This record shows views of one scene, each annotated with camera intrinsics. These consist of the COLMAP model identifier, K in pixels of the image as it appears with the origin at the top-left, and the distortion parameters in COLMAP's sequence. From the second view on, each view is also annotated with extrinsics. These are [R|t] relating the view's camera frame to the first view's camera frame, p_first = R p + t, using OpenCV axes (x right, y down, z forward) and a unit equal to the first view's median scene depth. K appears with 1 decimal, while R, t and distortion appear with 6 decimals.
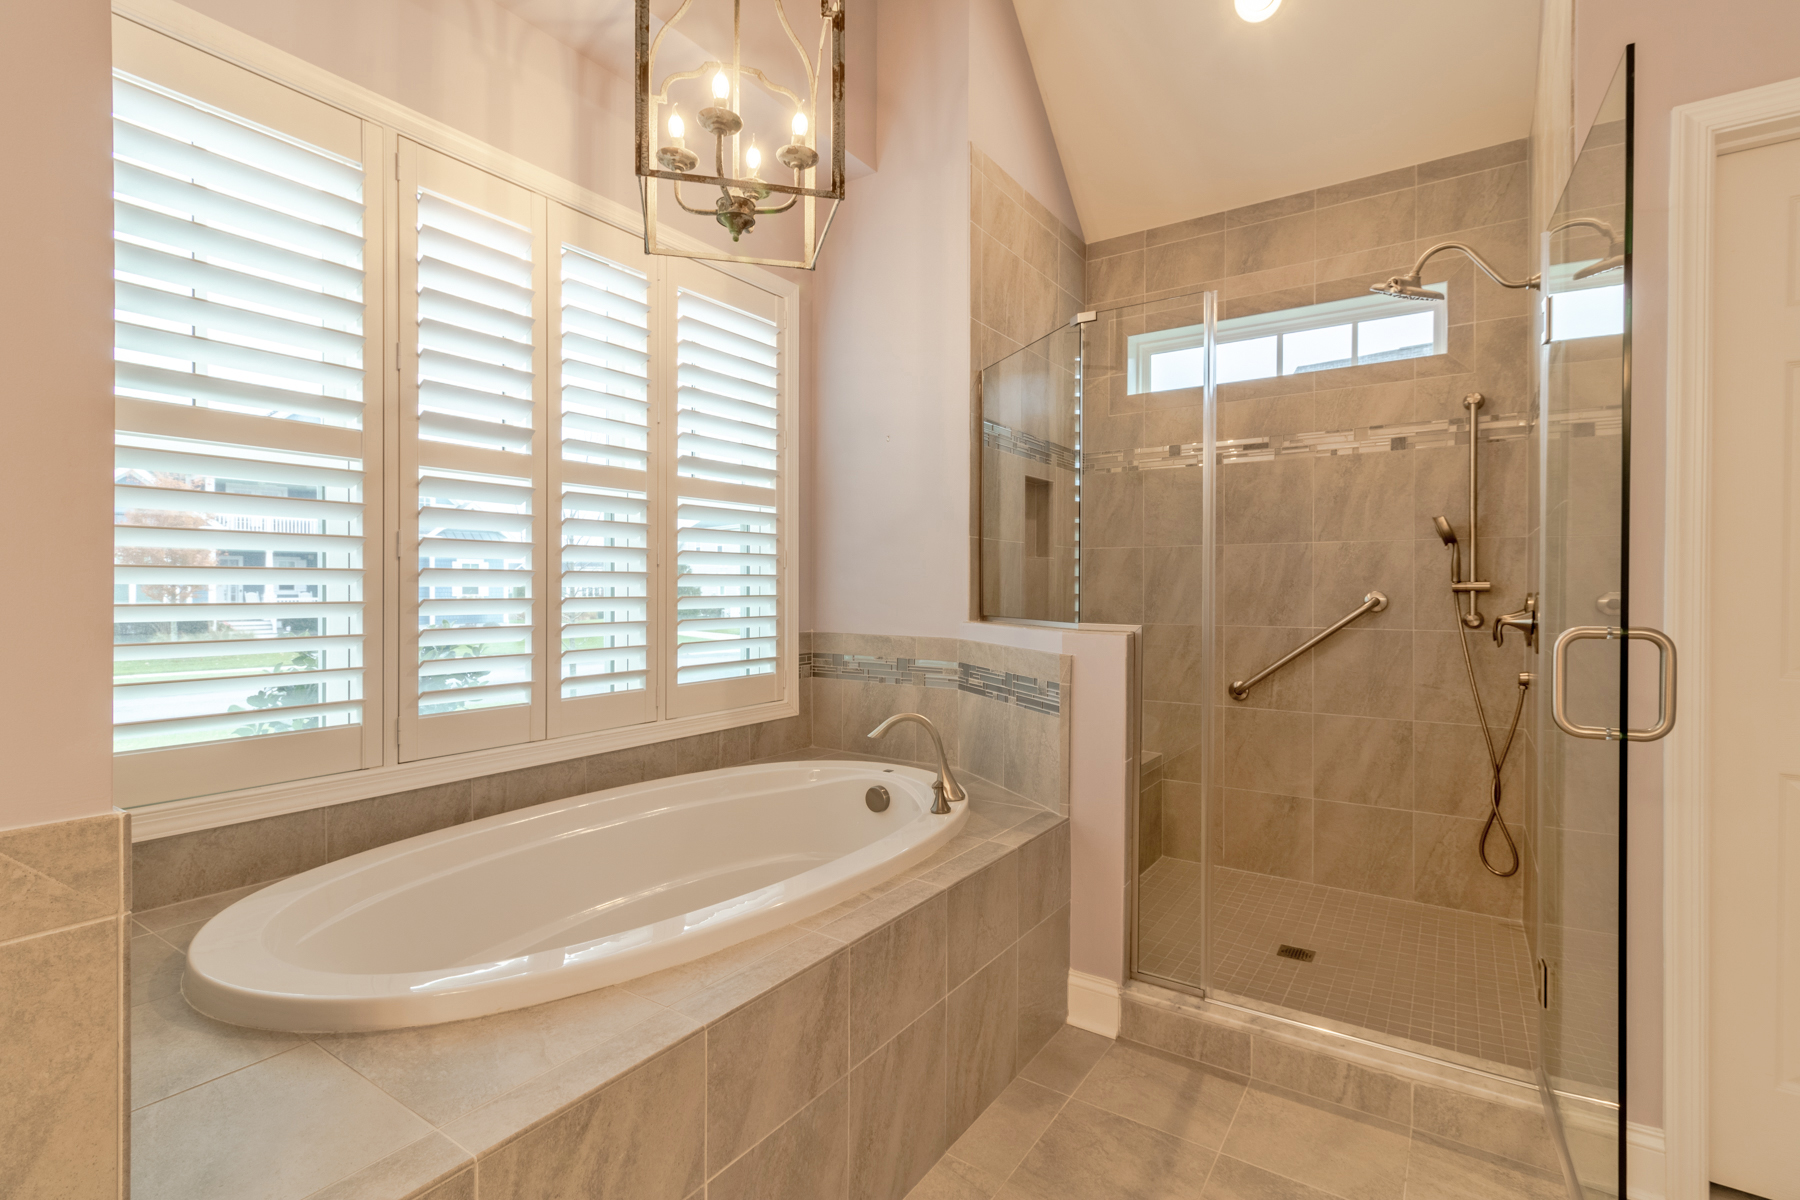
lens RADIAL K [[832.0, 0, 908.4], [0, 832.0, 602.3], [0, 0, 1]] dist [0.001790, -0.000100]
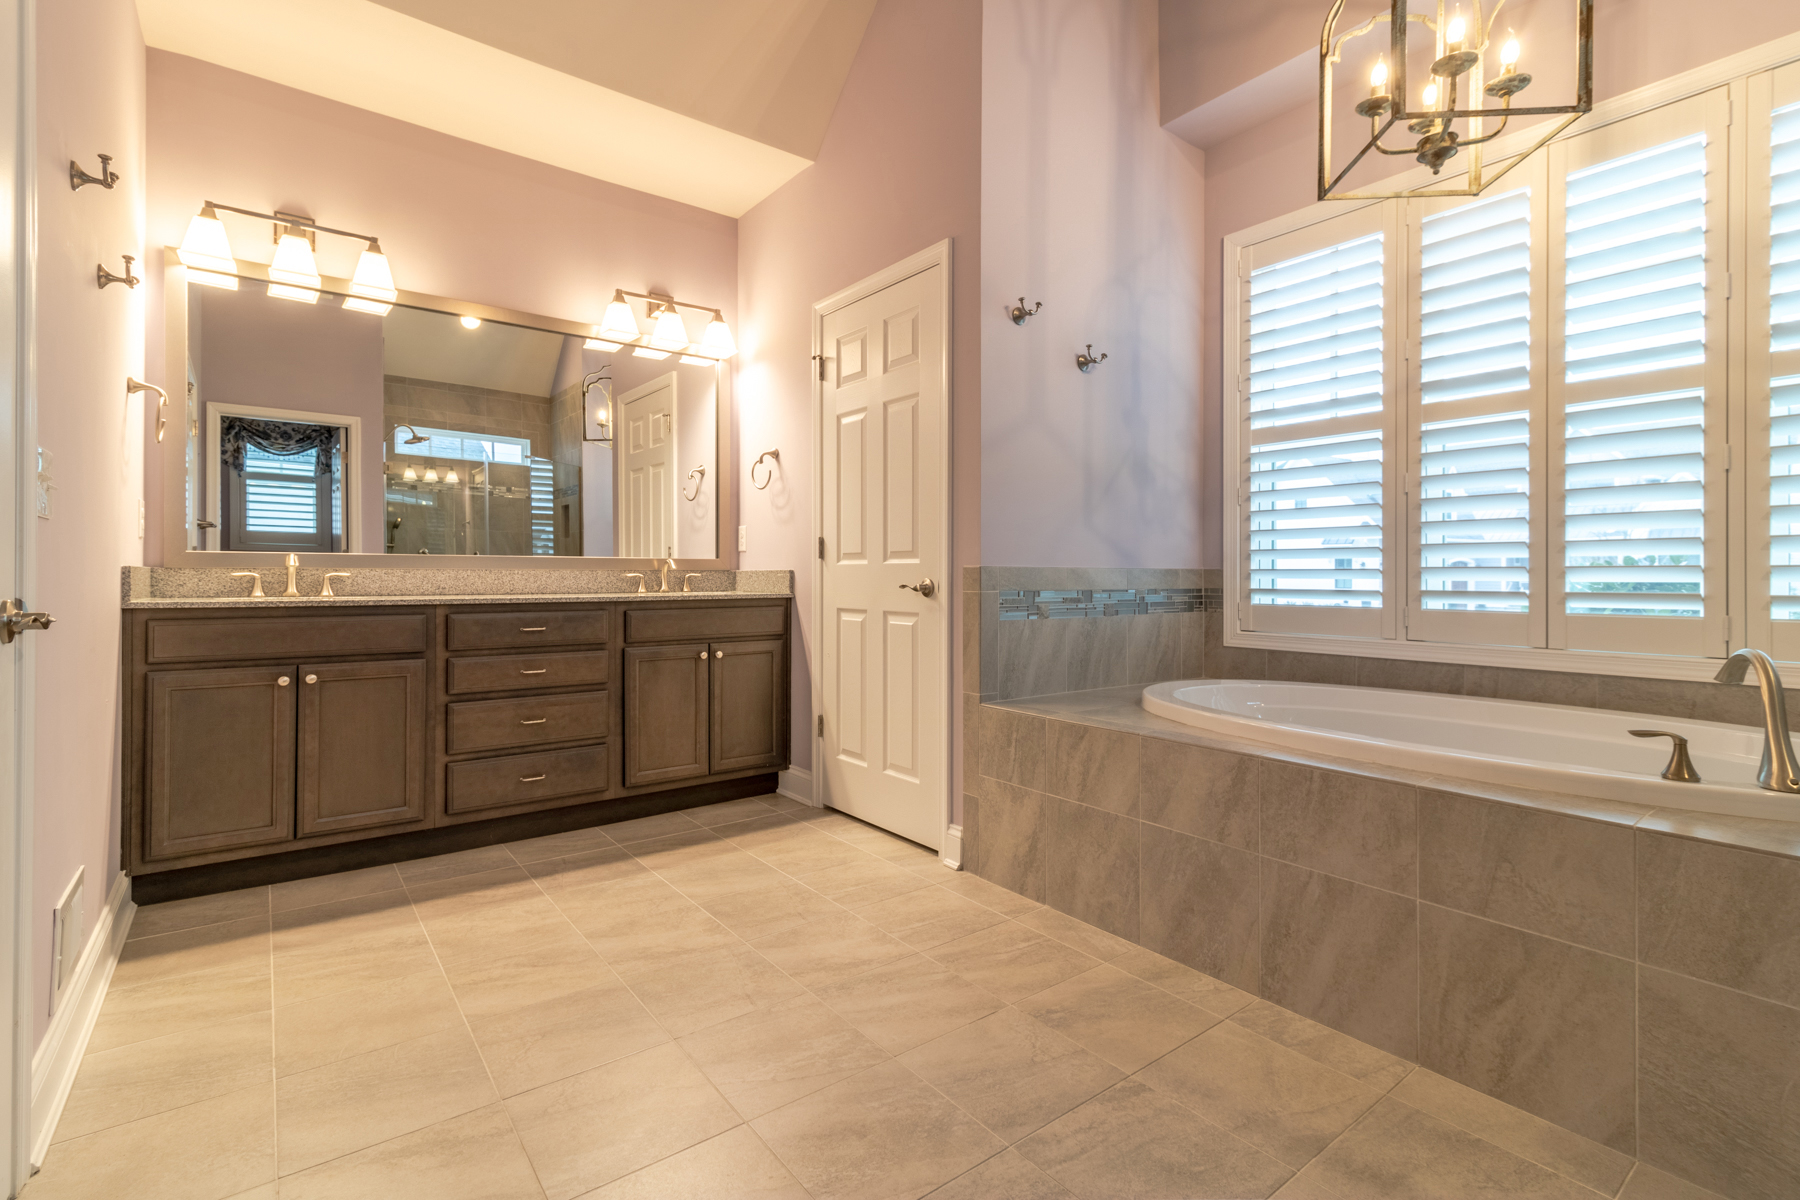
lens RADIAL K [[832.0, 0, 903.0], [0, 832.0, 591.7], [0, 0, 1]] dist [0.001790, -0.000100]
pose [[-0.320767, 0.016174, -0.947020, 0.957486], [-0.020395, 0.999504, 0.023979, 0.092761], [0.946938, 0.027006, -0.320278, 0.623804]]
